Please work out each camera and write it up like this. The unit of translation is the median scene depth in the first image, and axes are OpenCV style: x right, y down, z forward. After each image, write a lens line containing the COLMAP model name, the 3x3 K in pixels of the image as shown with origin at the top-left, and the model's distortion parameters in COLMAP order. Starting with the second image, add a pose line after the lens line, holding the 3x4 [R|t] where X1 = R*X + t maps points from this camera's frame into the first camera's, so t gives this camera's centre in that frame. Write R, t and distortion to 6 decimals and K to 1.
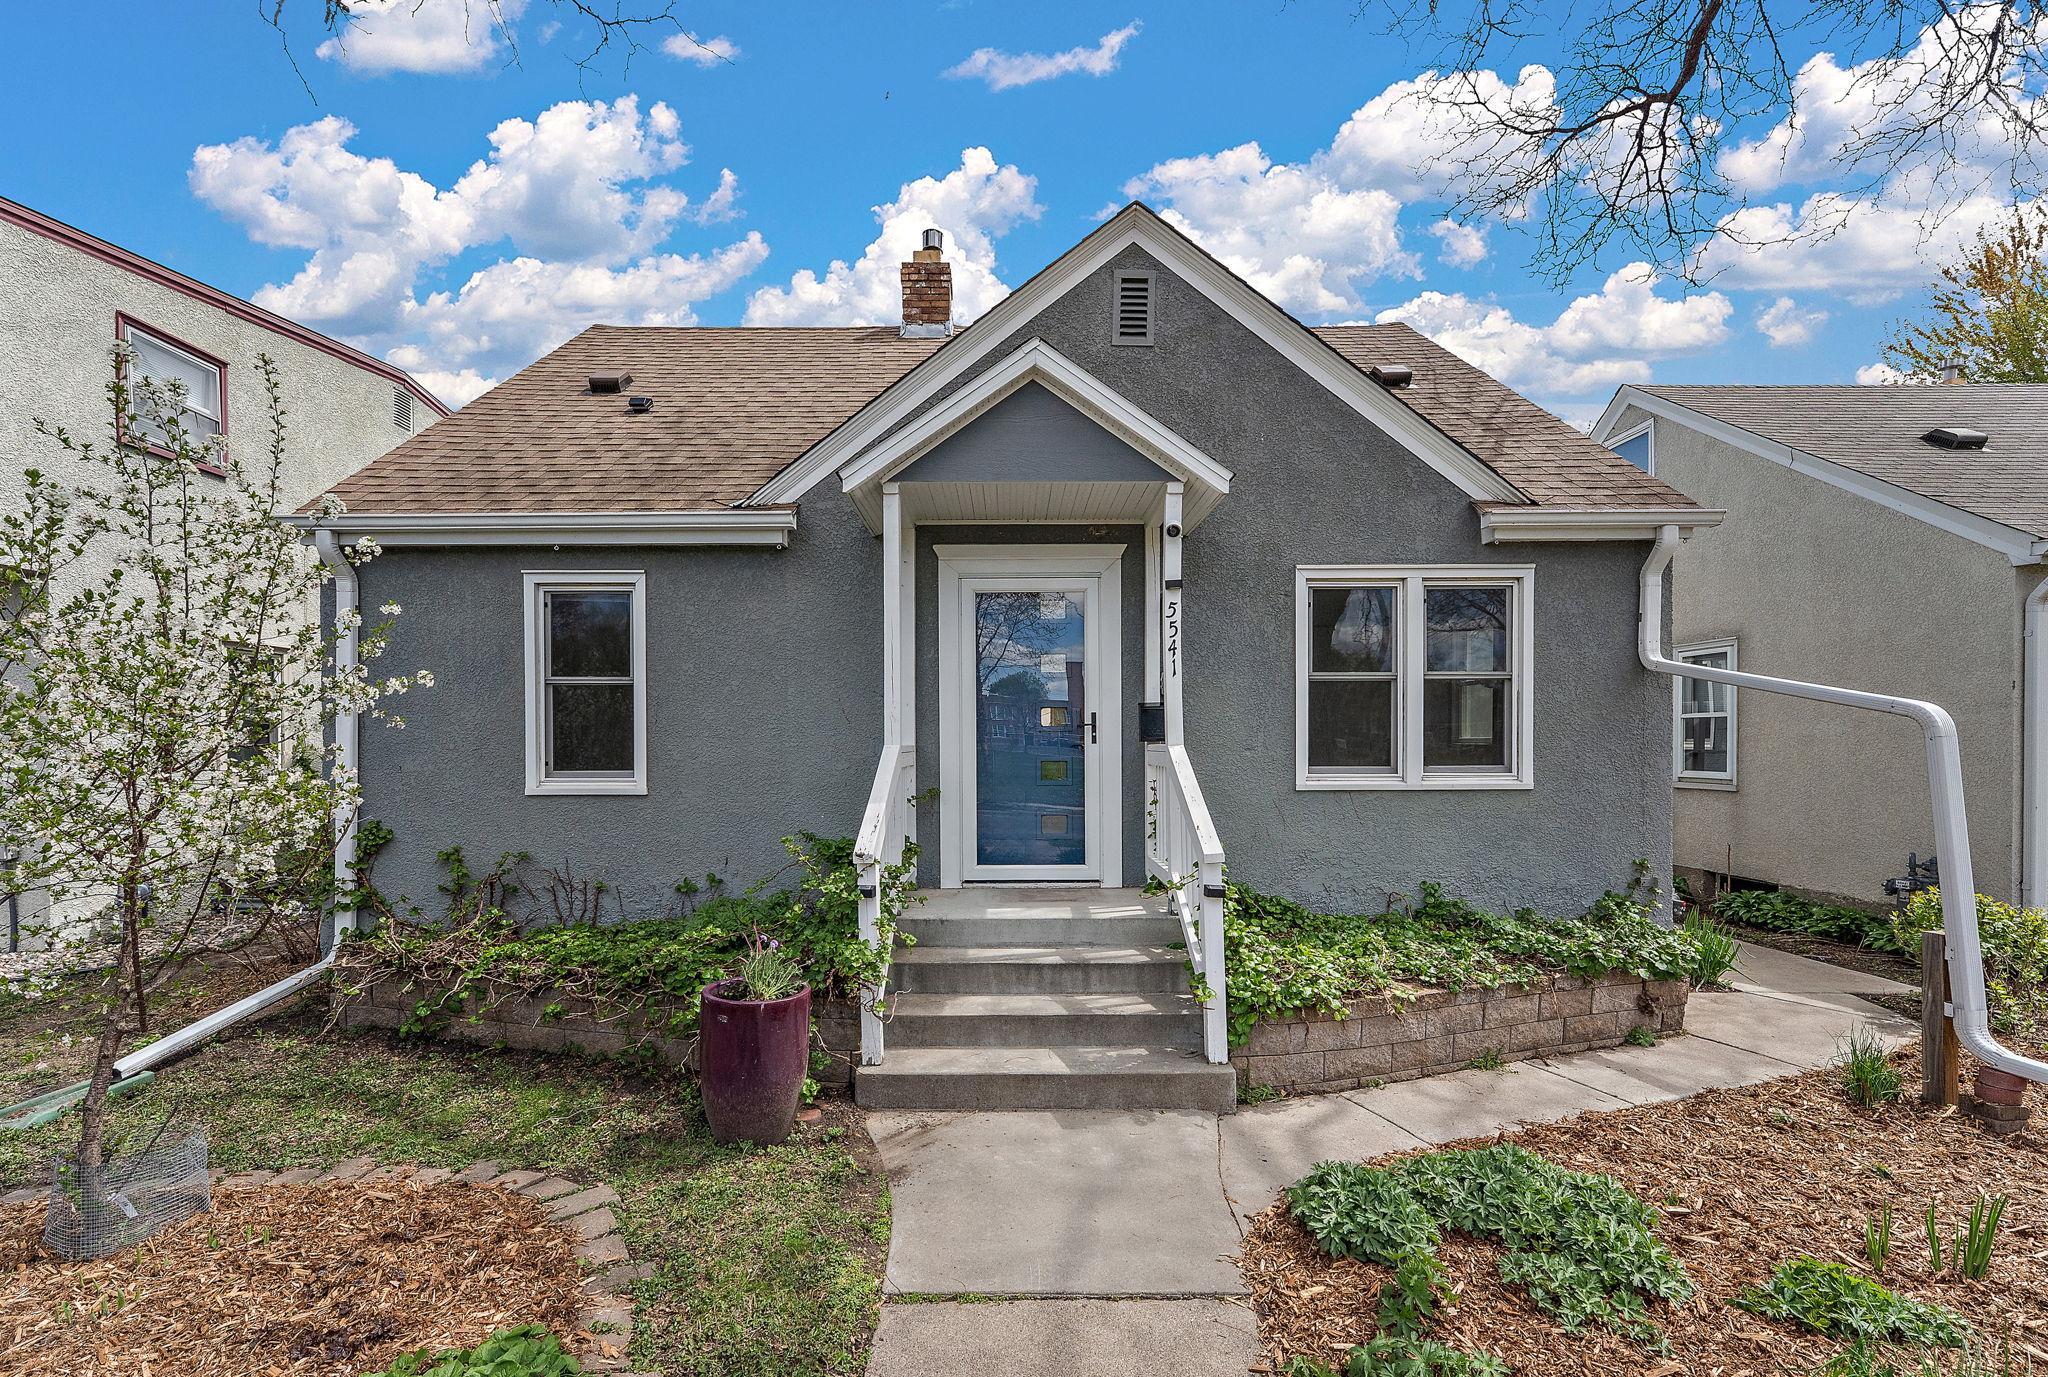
lens RADIAL K [[931.0, 0, 1026.1], [0, 931.0, 750.8], [0, 0, 1]] dist [0.001105, 0.000256]
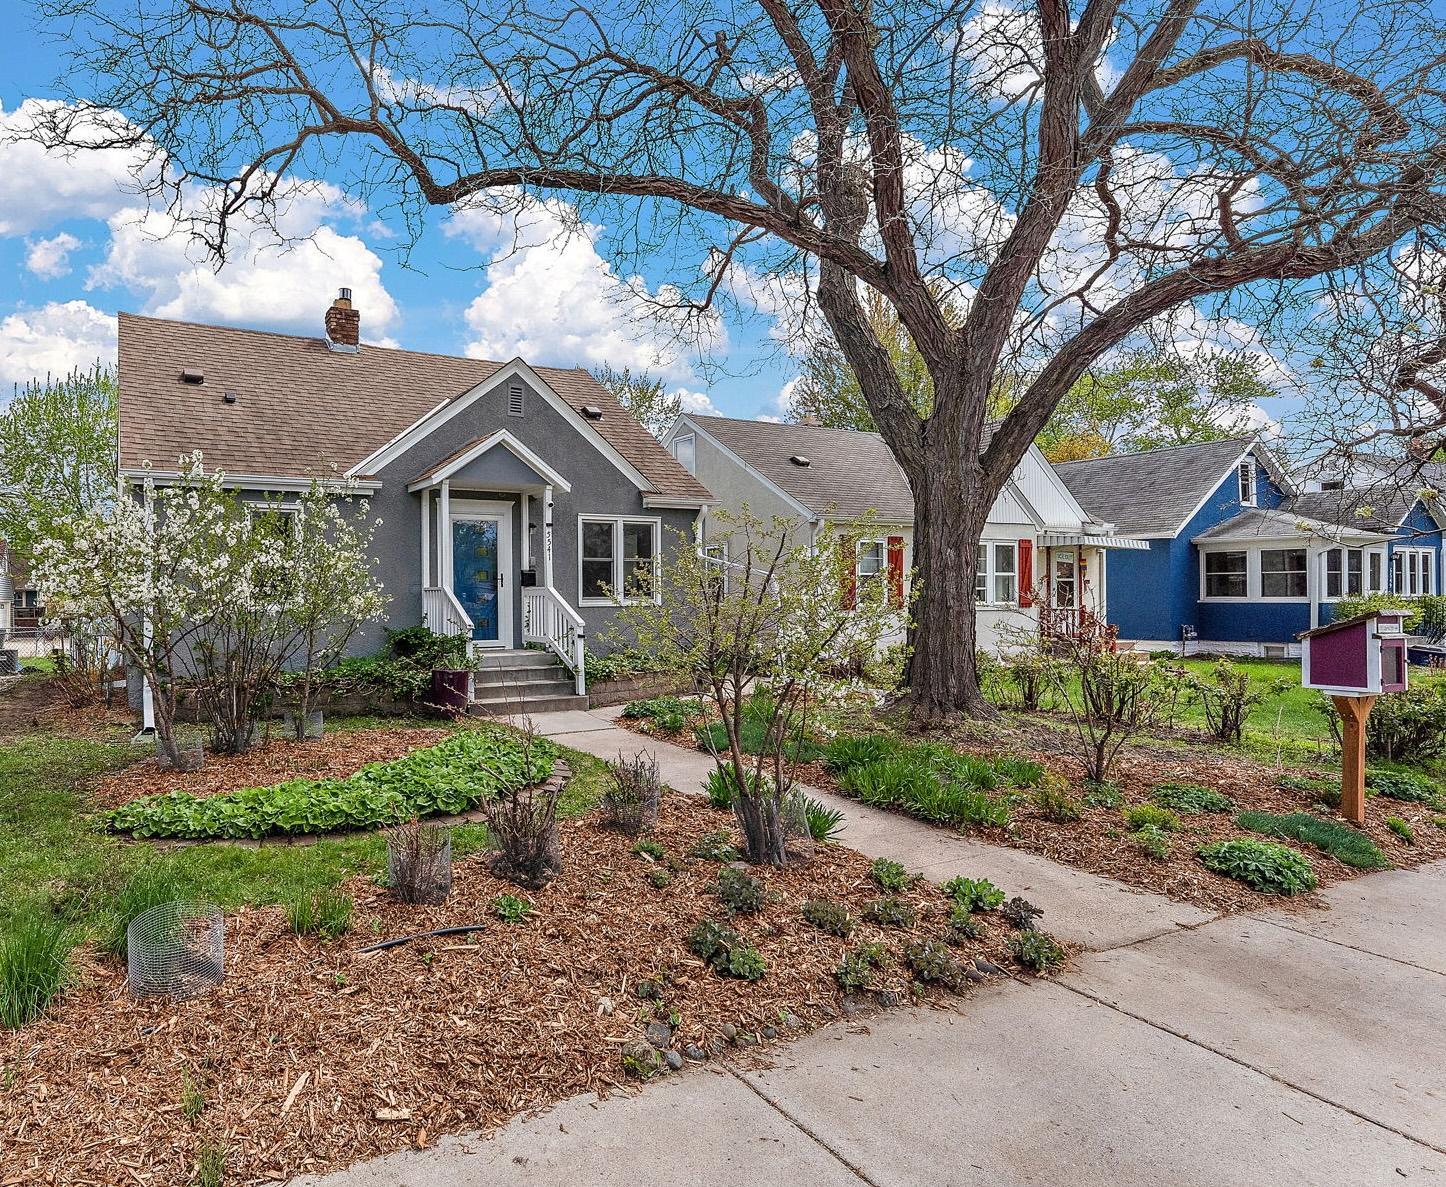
lens RADIAL K [[1129.4, 0, 723.0], [0, 1129.4, 593.5], [0, 0, 1]] dist [-0.004046, 0.001729]
pose [[0.805445, -0.000533, 0.592670, -1.159017], [0.012648, 0.999787, -0.016290, 0.061449], [-0.592535, 0.020617, 0.805281, -1.595883]]
